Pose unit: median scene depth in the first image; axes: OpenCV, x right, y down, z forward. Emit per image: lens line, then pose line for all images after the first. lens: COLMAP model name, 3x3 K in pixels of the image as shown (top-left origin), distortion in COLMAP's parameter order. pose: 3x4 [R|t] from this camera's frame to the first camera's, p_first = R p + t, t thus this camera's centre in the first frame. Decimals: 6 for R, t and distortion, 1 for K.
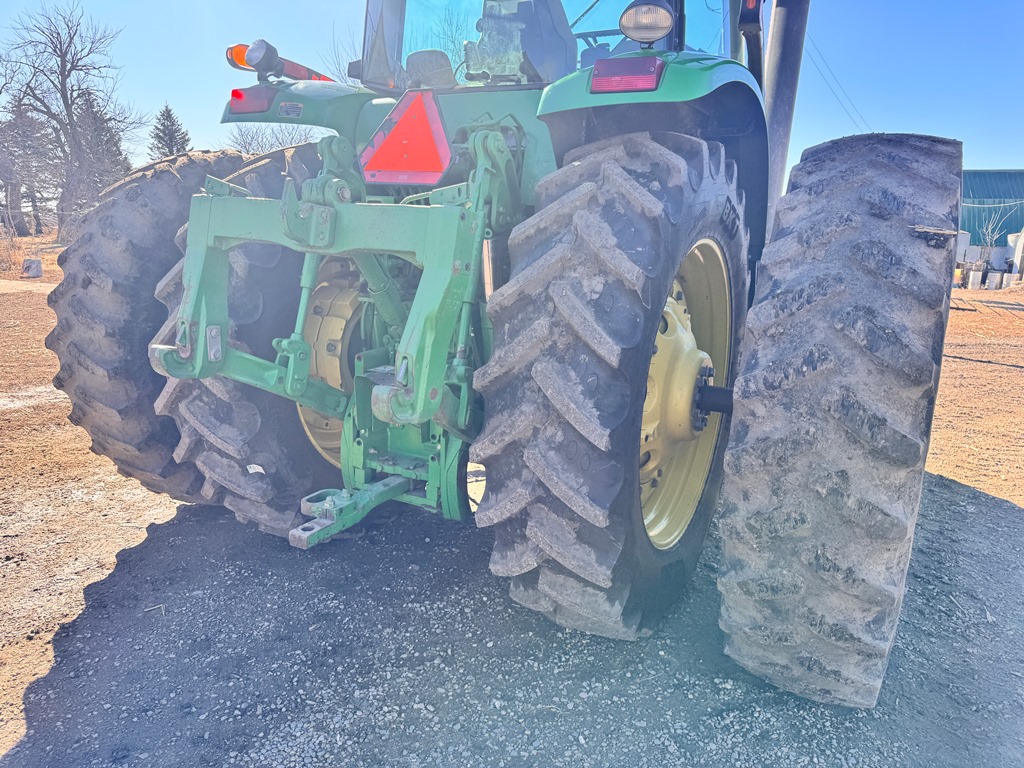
lens RADIAL K [[726.7, 0, 512.7], [0, 726.7, 378.5], [0, 0, 1]] dist [0.033027, -0.040041]
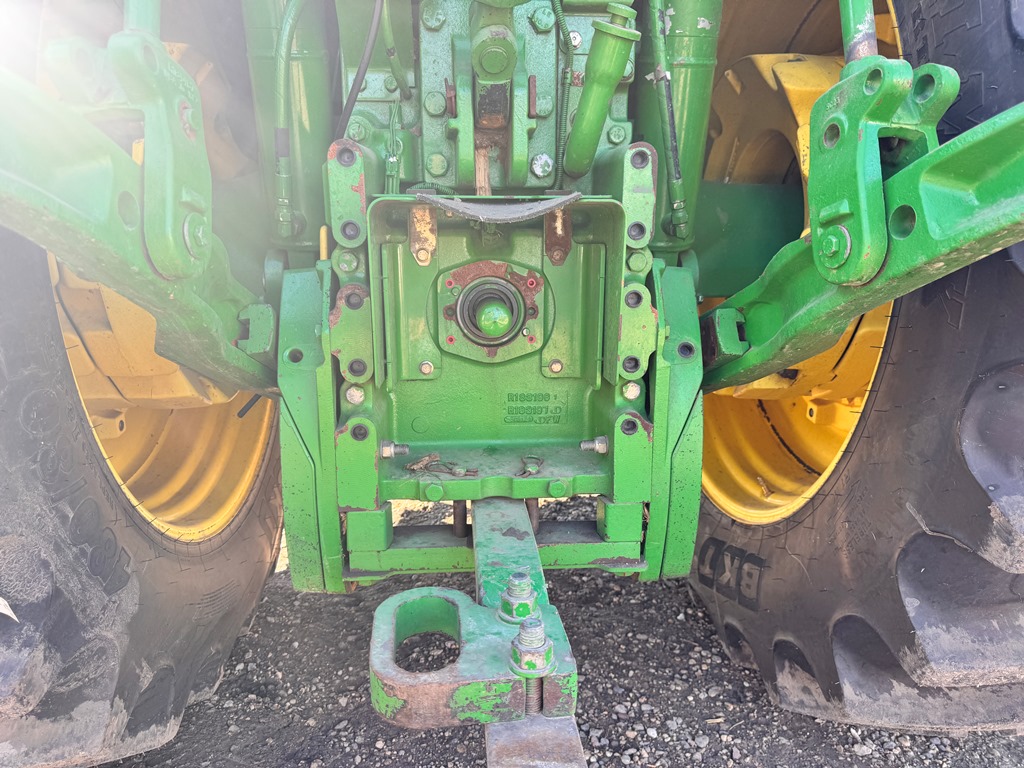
lens RADIAL K [[726.7, 0, 510.6], [0, 726.7, 388.2], [0, 0, 1]] dist [0.033027, -0.040041]
pose [[0.834776, -0.146755, 0.530671, -0.444057], [0.138424, 0.988805, 0.055702, 0.081857], [-0.532905, 0.026959, 0.845746, 0.933701]]
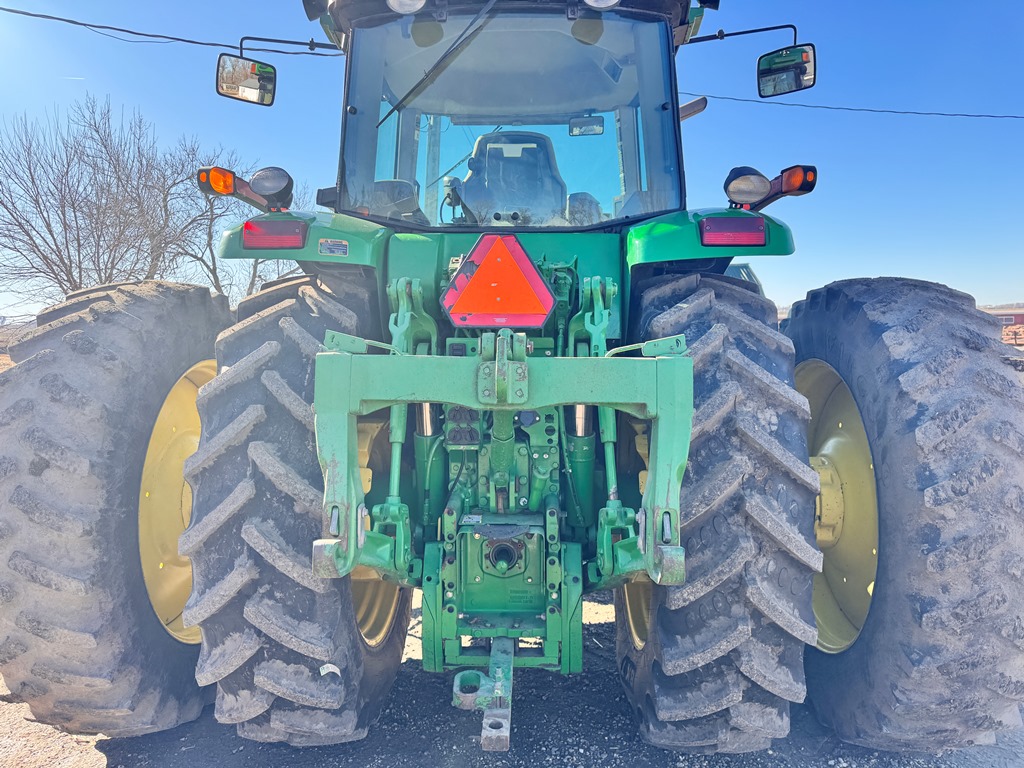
lens RADIAL K [[726.7, 0, 507.3], [0, 726.7, 373.0], [0, 0, 1]] dist [0.033027, -0.040041]
pose [[0.893720, -0.068594, 0.443350, -0.714940], [0.125920, 0.986870, -0.101149, -0.133809], [-0.430590, 0.146226, 0.890623, 0.183185]]
